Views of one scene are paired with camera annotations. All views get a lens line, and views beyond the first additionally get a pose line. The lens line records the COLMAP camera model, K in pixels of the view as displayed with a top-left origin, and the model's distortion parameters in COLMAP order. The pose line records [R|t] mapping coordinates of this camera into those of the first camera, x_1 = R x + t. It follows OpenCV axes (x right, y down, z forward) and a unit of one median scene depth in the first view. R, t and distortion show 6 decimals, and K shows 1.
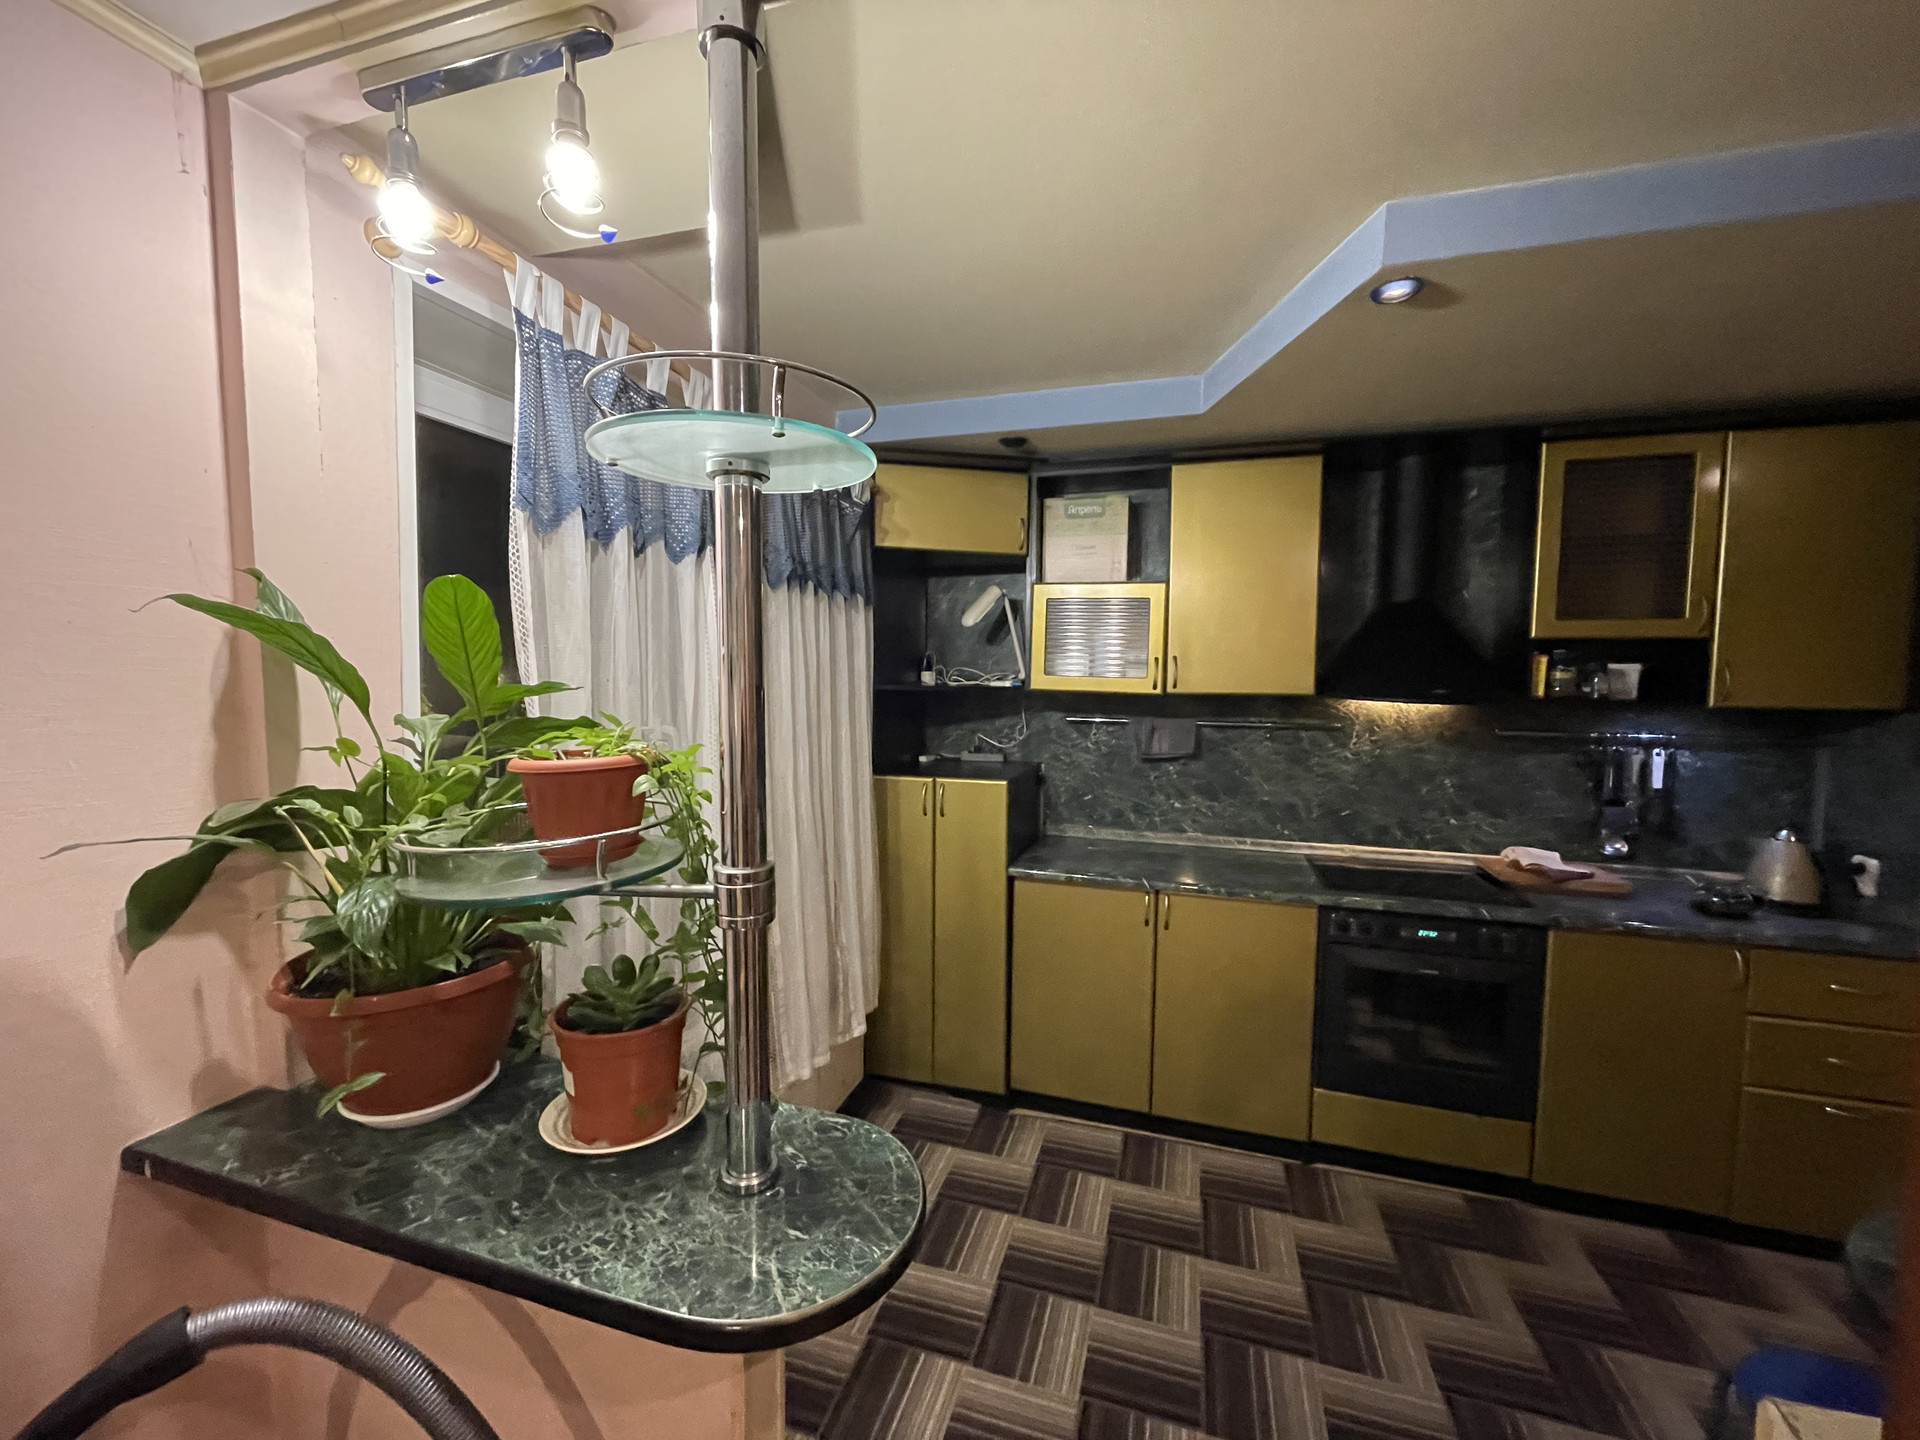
lens RADIAL K [[768.9, 0, 964.5], [0, 768.9, 720.4], [0, 0, 1]] dist [-0.001030, -0.000234]
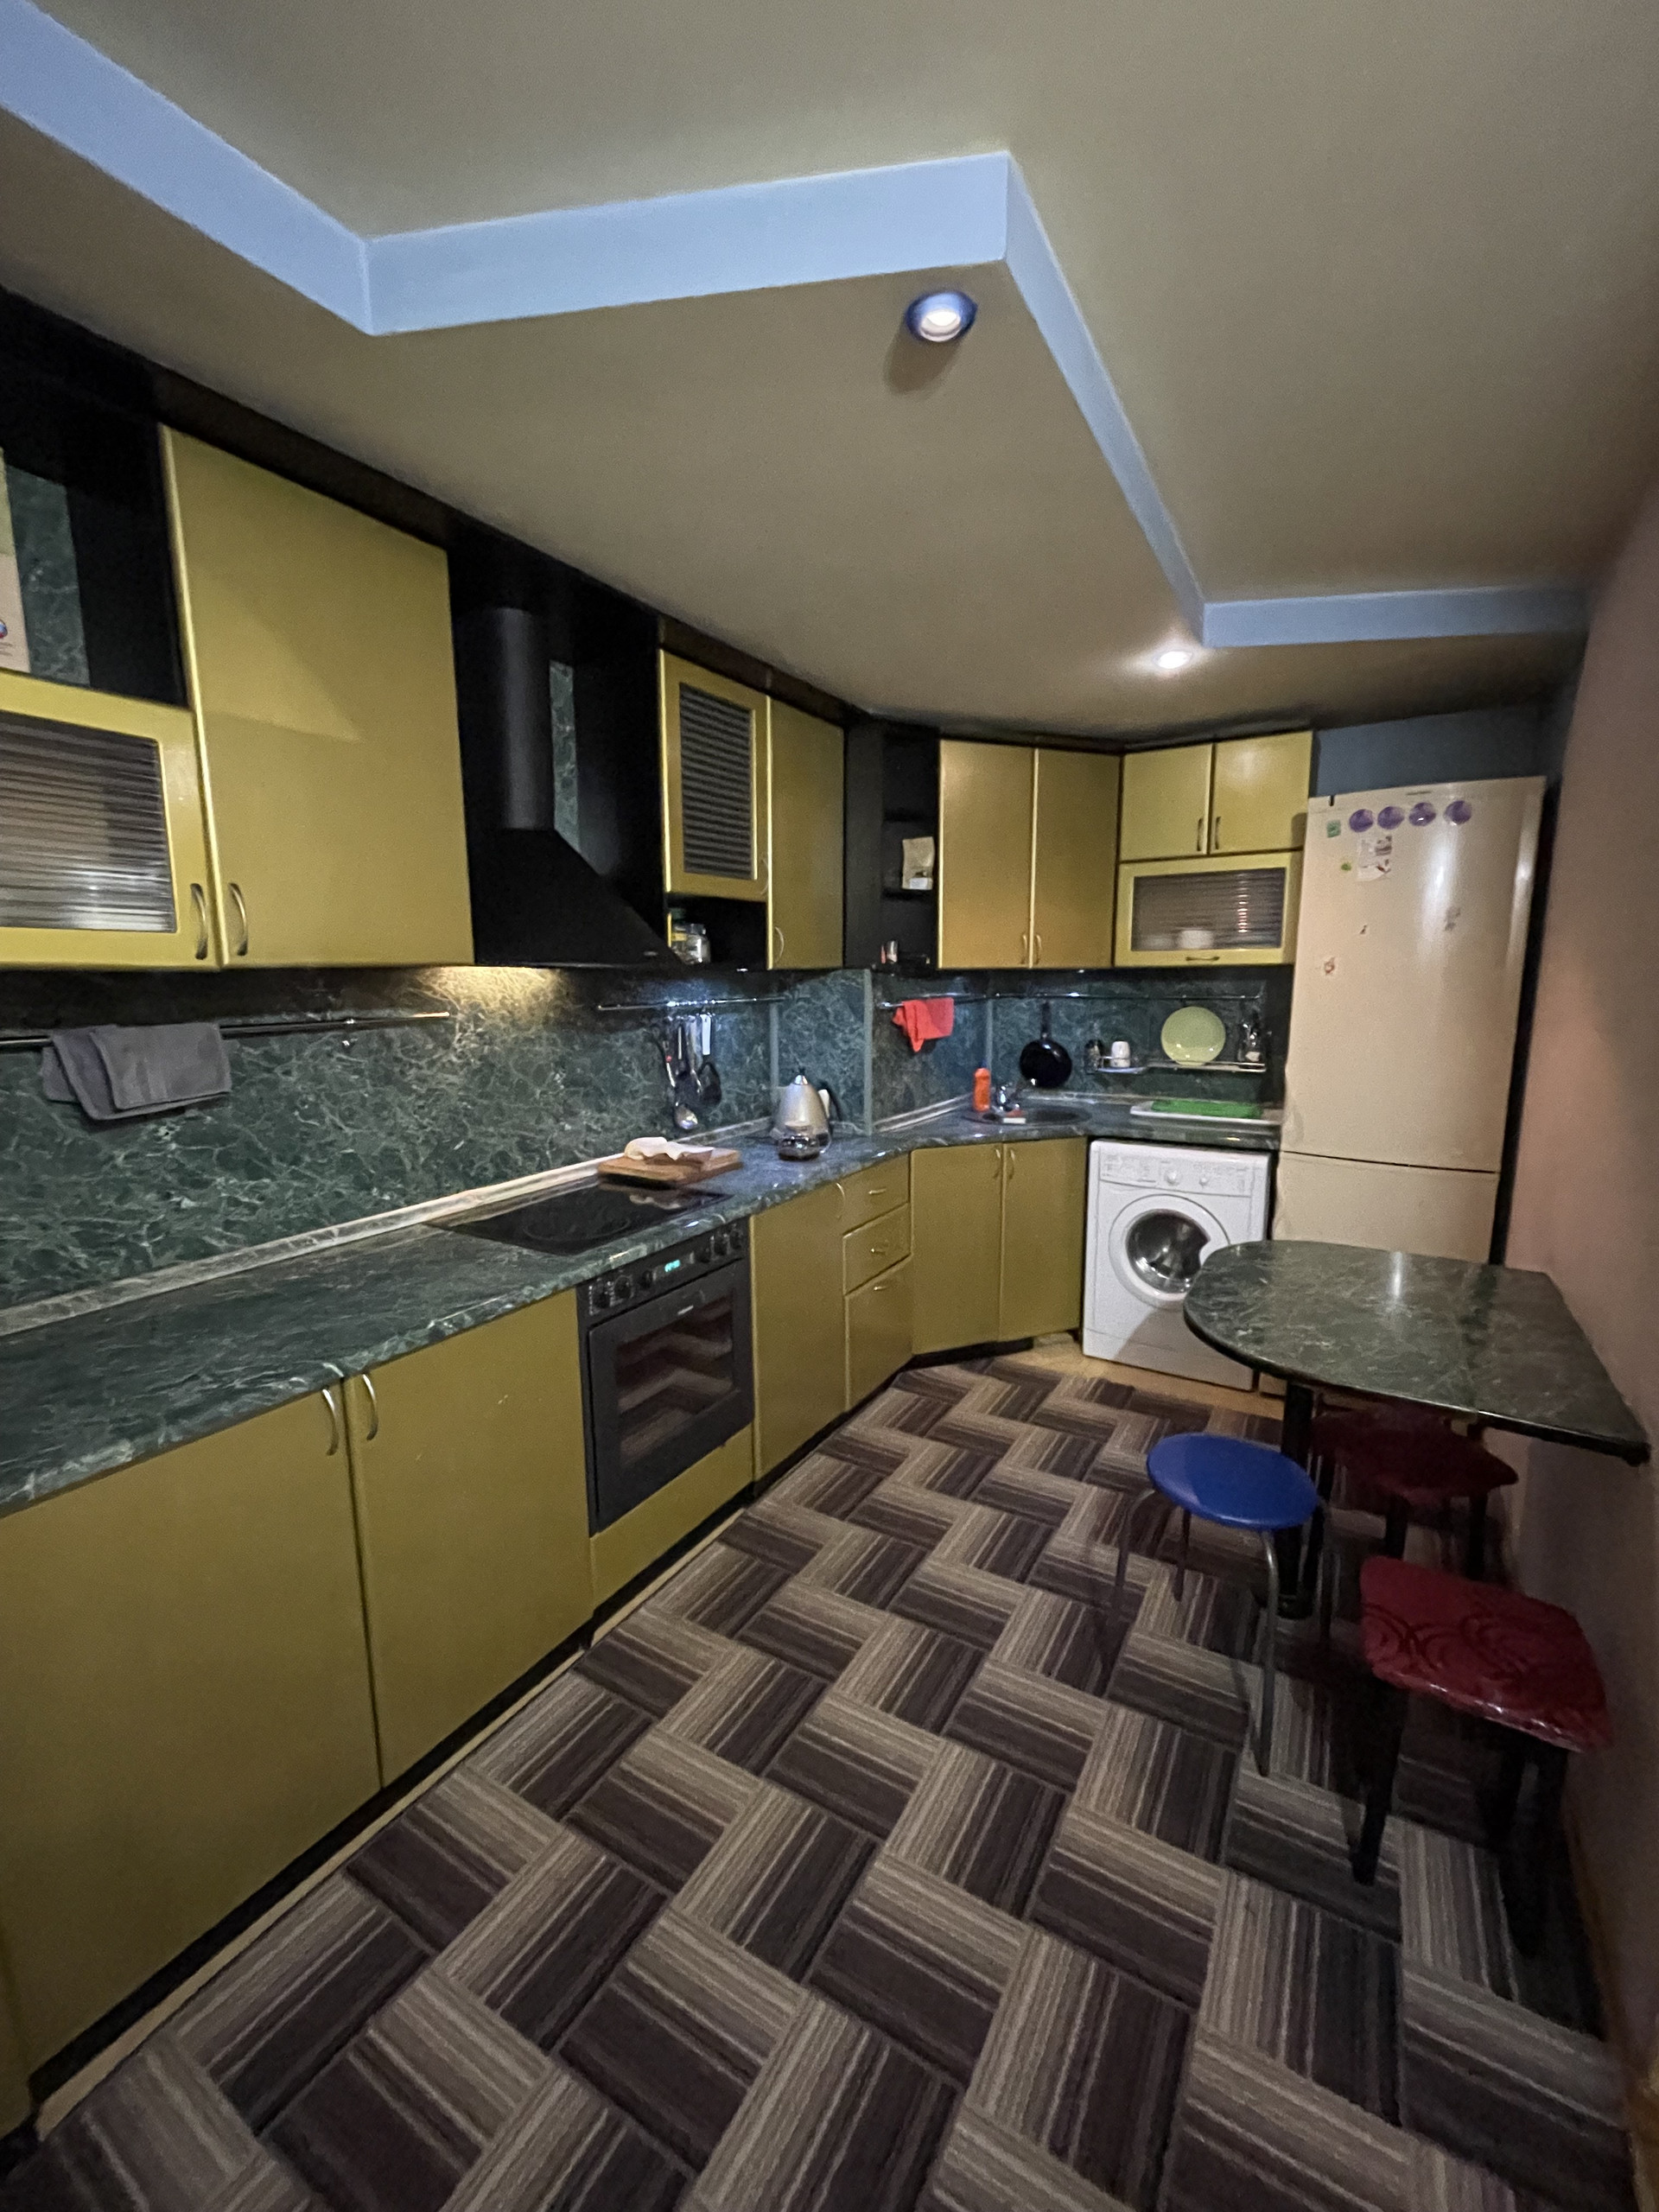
lens RADIAL K [[885.8, 0, 824.5], [0, 885.8, 1109.2], [0, 0, 1]] dist [-0.001030, -0.000234]
pose [[0.240771, -0.167470, 0.956025, -0.170686], [0.067083, 0.985517, 0.155741, -0.010223], [-0.968261, 0.026635, 0.248518, 0.525783]]
